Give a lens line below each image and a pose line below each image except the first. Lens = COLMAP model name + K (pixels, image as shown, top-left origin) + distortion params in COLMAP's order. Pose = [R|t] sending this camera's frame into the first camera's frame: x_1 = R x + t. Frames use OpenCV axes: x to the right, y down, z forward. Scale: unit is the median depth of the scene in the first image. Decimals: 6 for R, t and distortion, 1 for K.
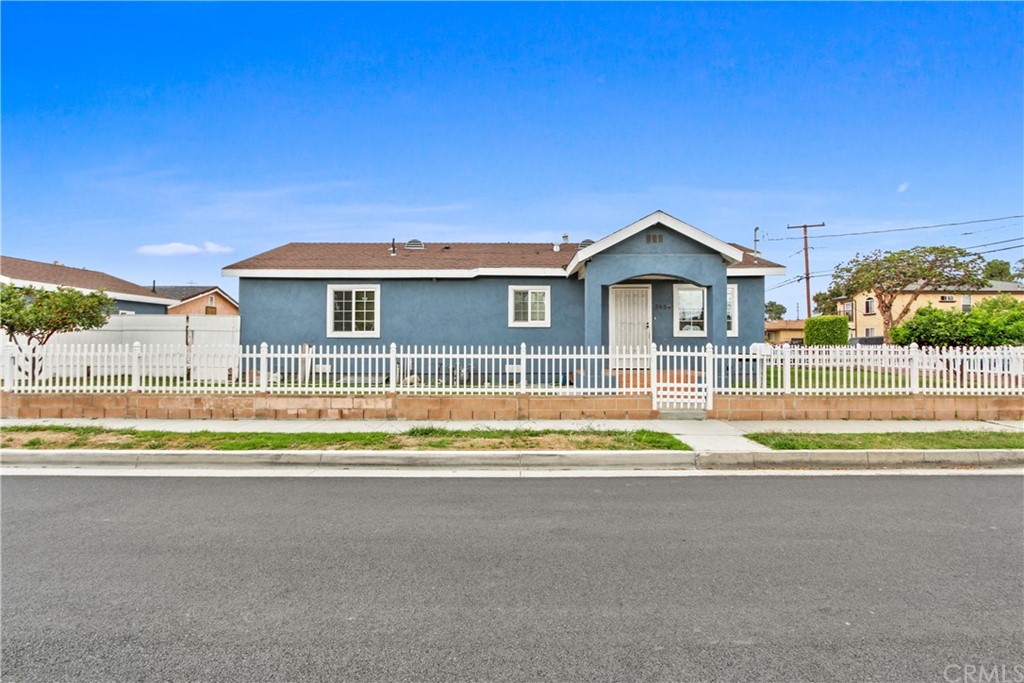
lens RADIAL K [[474.6, 0, 512.5], [0, 474.6, 342.8], [0, 0, 1]] dist [-0.010796, 0.001329]
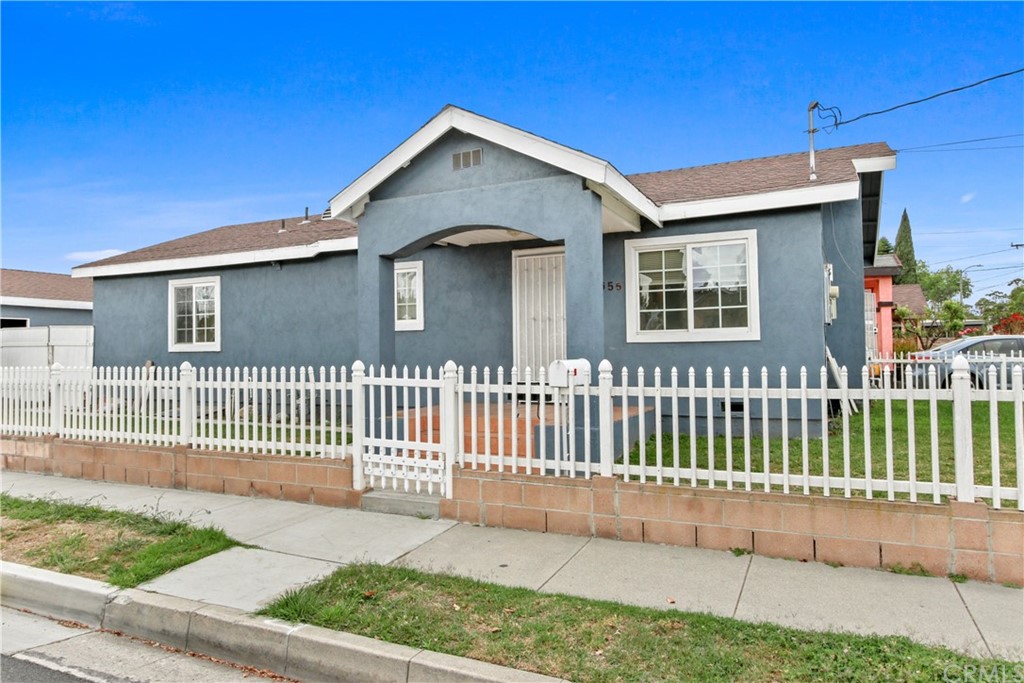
lens RADIAL K [[679.4, 0, 508.9], [0, 679.4, 338.2], [0, 0, 1]] dist [-0.007189, 0.005435]
pose [[0.897651, -0.020851, -0.440213, 0.676304], [0.014374, 0.999734, -0.018041, -0.007451], [0.440472, 0.009867, 0.897712, 0.350897]]
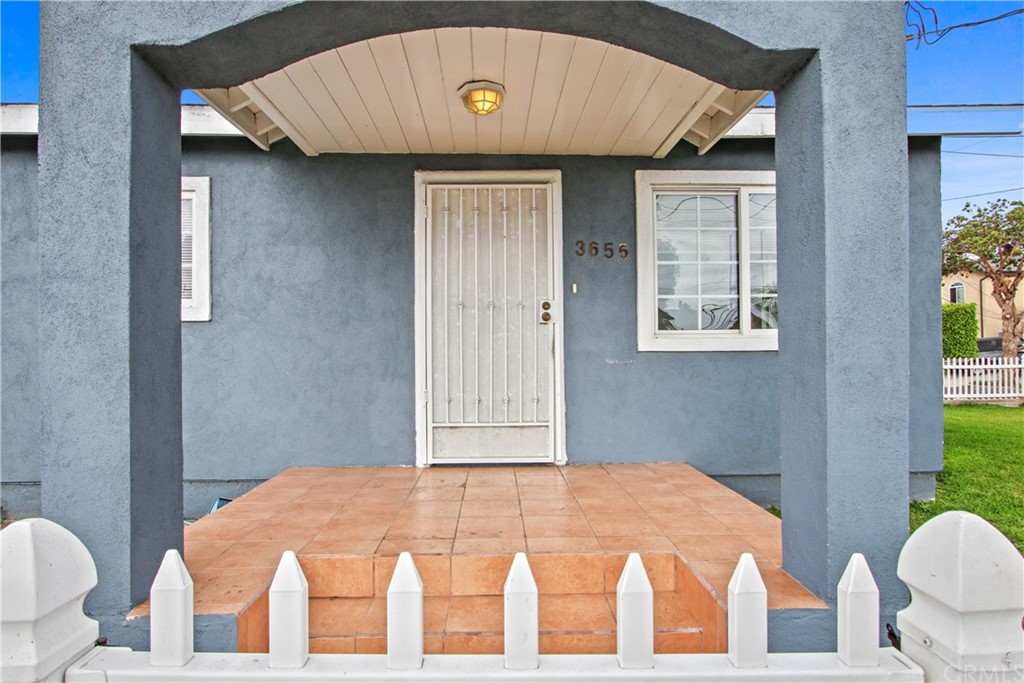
lens RADIAL K [[559.7, 0, 506.1], [0, 559.7, 345.6], [0, 0, 1]] dist [-0.002122, 0.000917]
pose [[0.999767, -0.007069, 0.020376, 0.309840], [0.007106, 0.999973, -0.001751, -0.019763], [-0.020363, 0.001895, 0.999791, 0.811078]]
